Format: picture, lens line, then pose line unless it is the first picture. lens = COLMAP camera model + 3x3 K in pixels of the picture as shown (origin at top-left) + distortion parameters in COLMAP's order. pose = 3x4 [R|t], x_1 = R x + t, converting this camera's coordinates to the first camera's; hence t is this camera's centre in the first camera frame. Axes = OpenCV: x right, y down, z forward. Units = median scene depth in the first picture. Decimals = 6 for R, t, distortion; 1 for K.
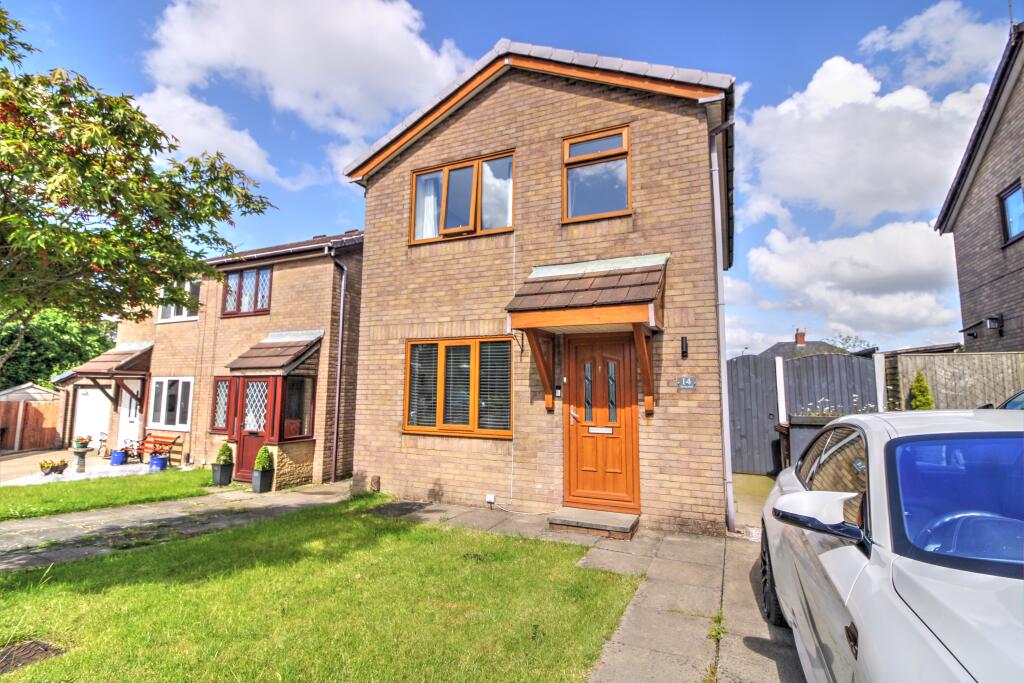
lens RADIAL K [[476.6, 0, 513.5], [0, 476.6, 331.2], [0, 0, 1]] dist [-0.001855, -0.012681]
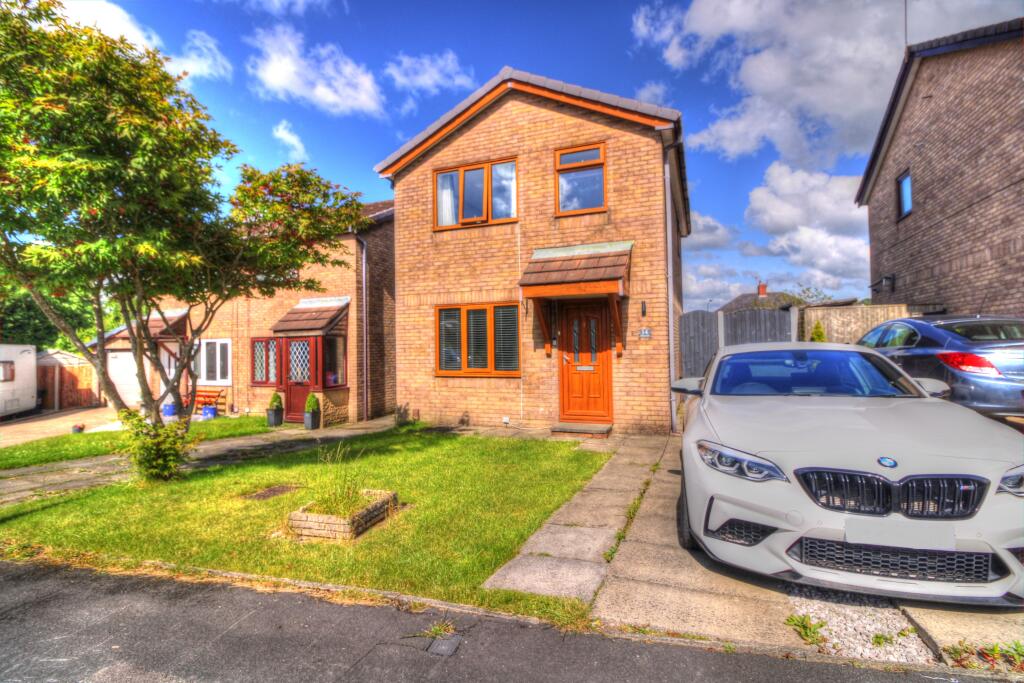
lens RADIAL K [[476.6, 0, 513.5], [0, 476.6, 331.2], [0, 0, 1]] dist [-0.001855, -0.012681]
pose [[0.998377, -0.024214, 0.051542, -0.084156], [0.019247, 0.995313, 0.094766, -0.032438], [-0.053595, -0.093620, 0.994164, -0.321322]]
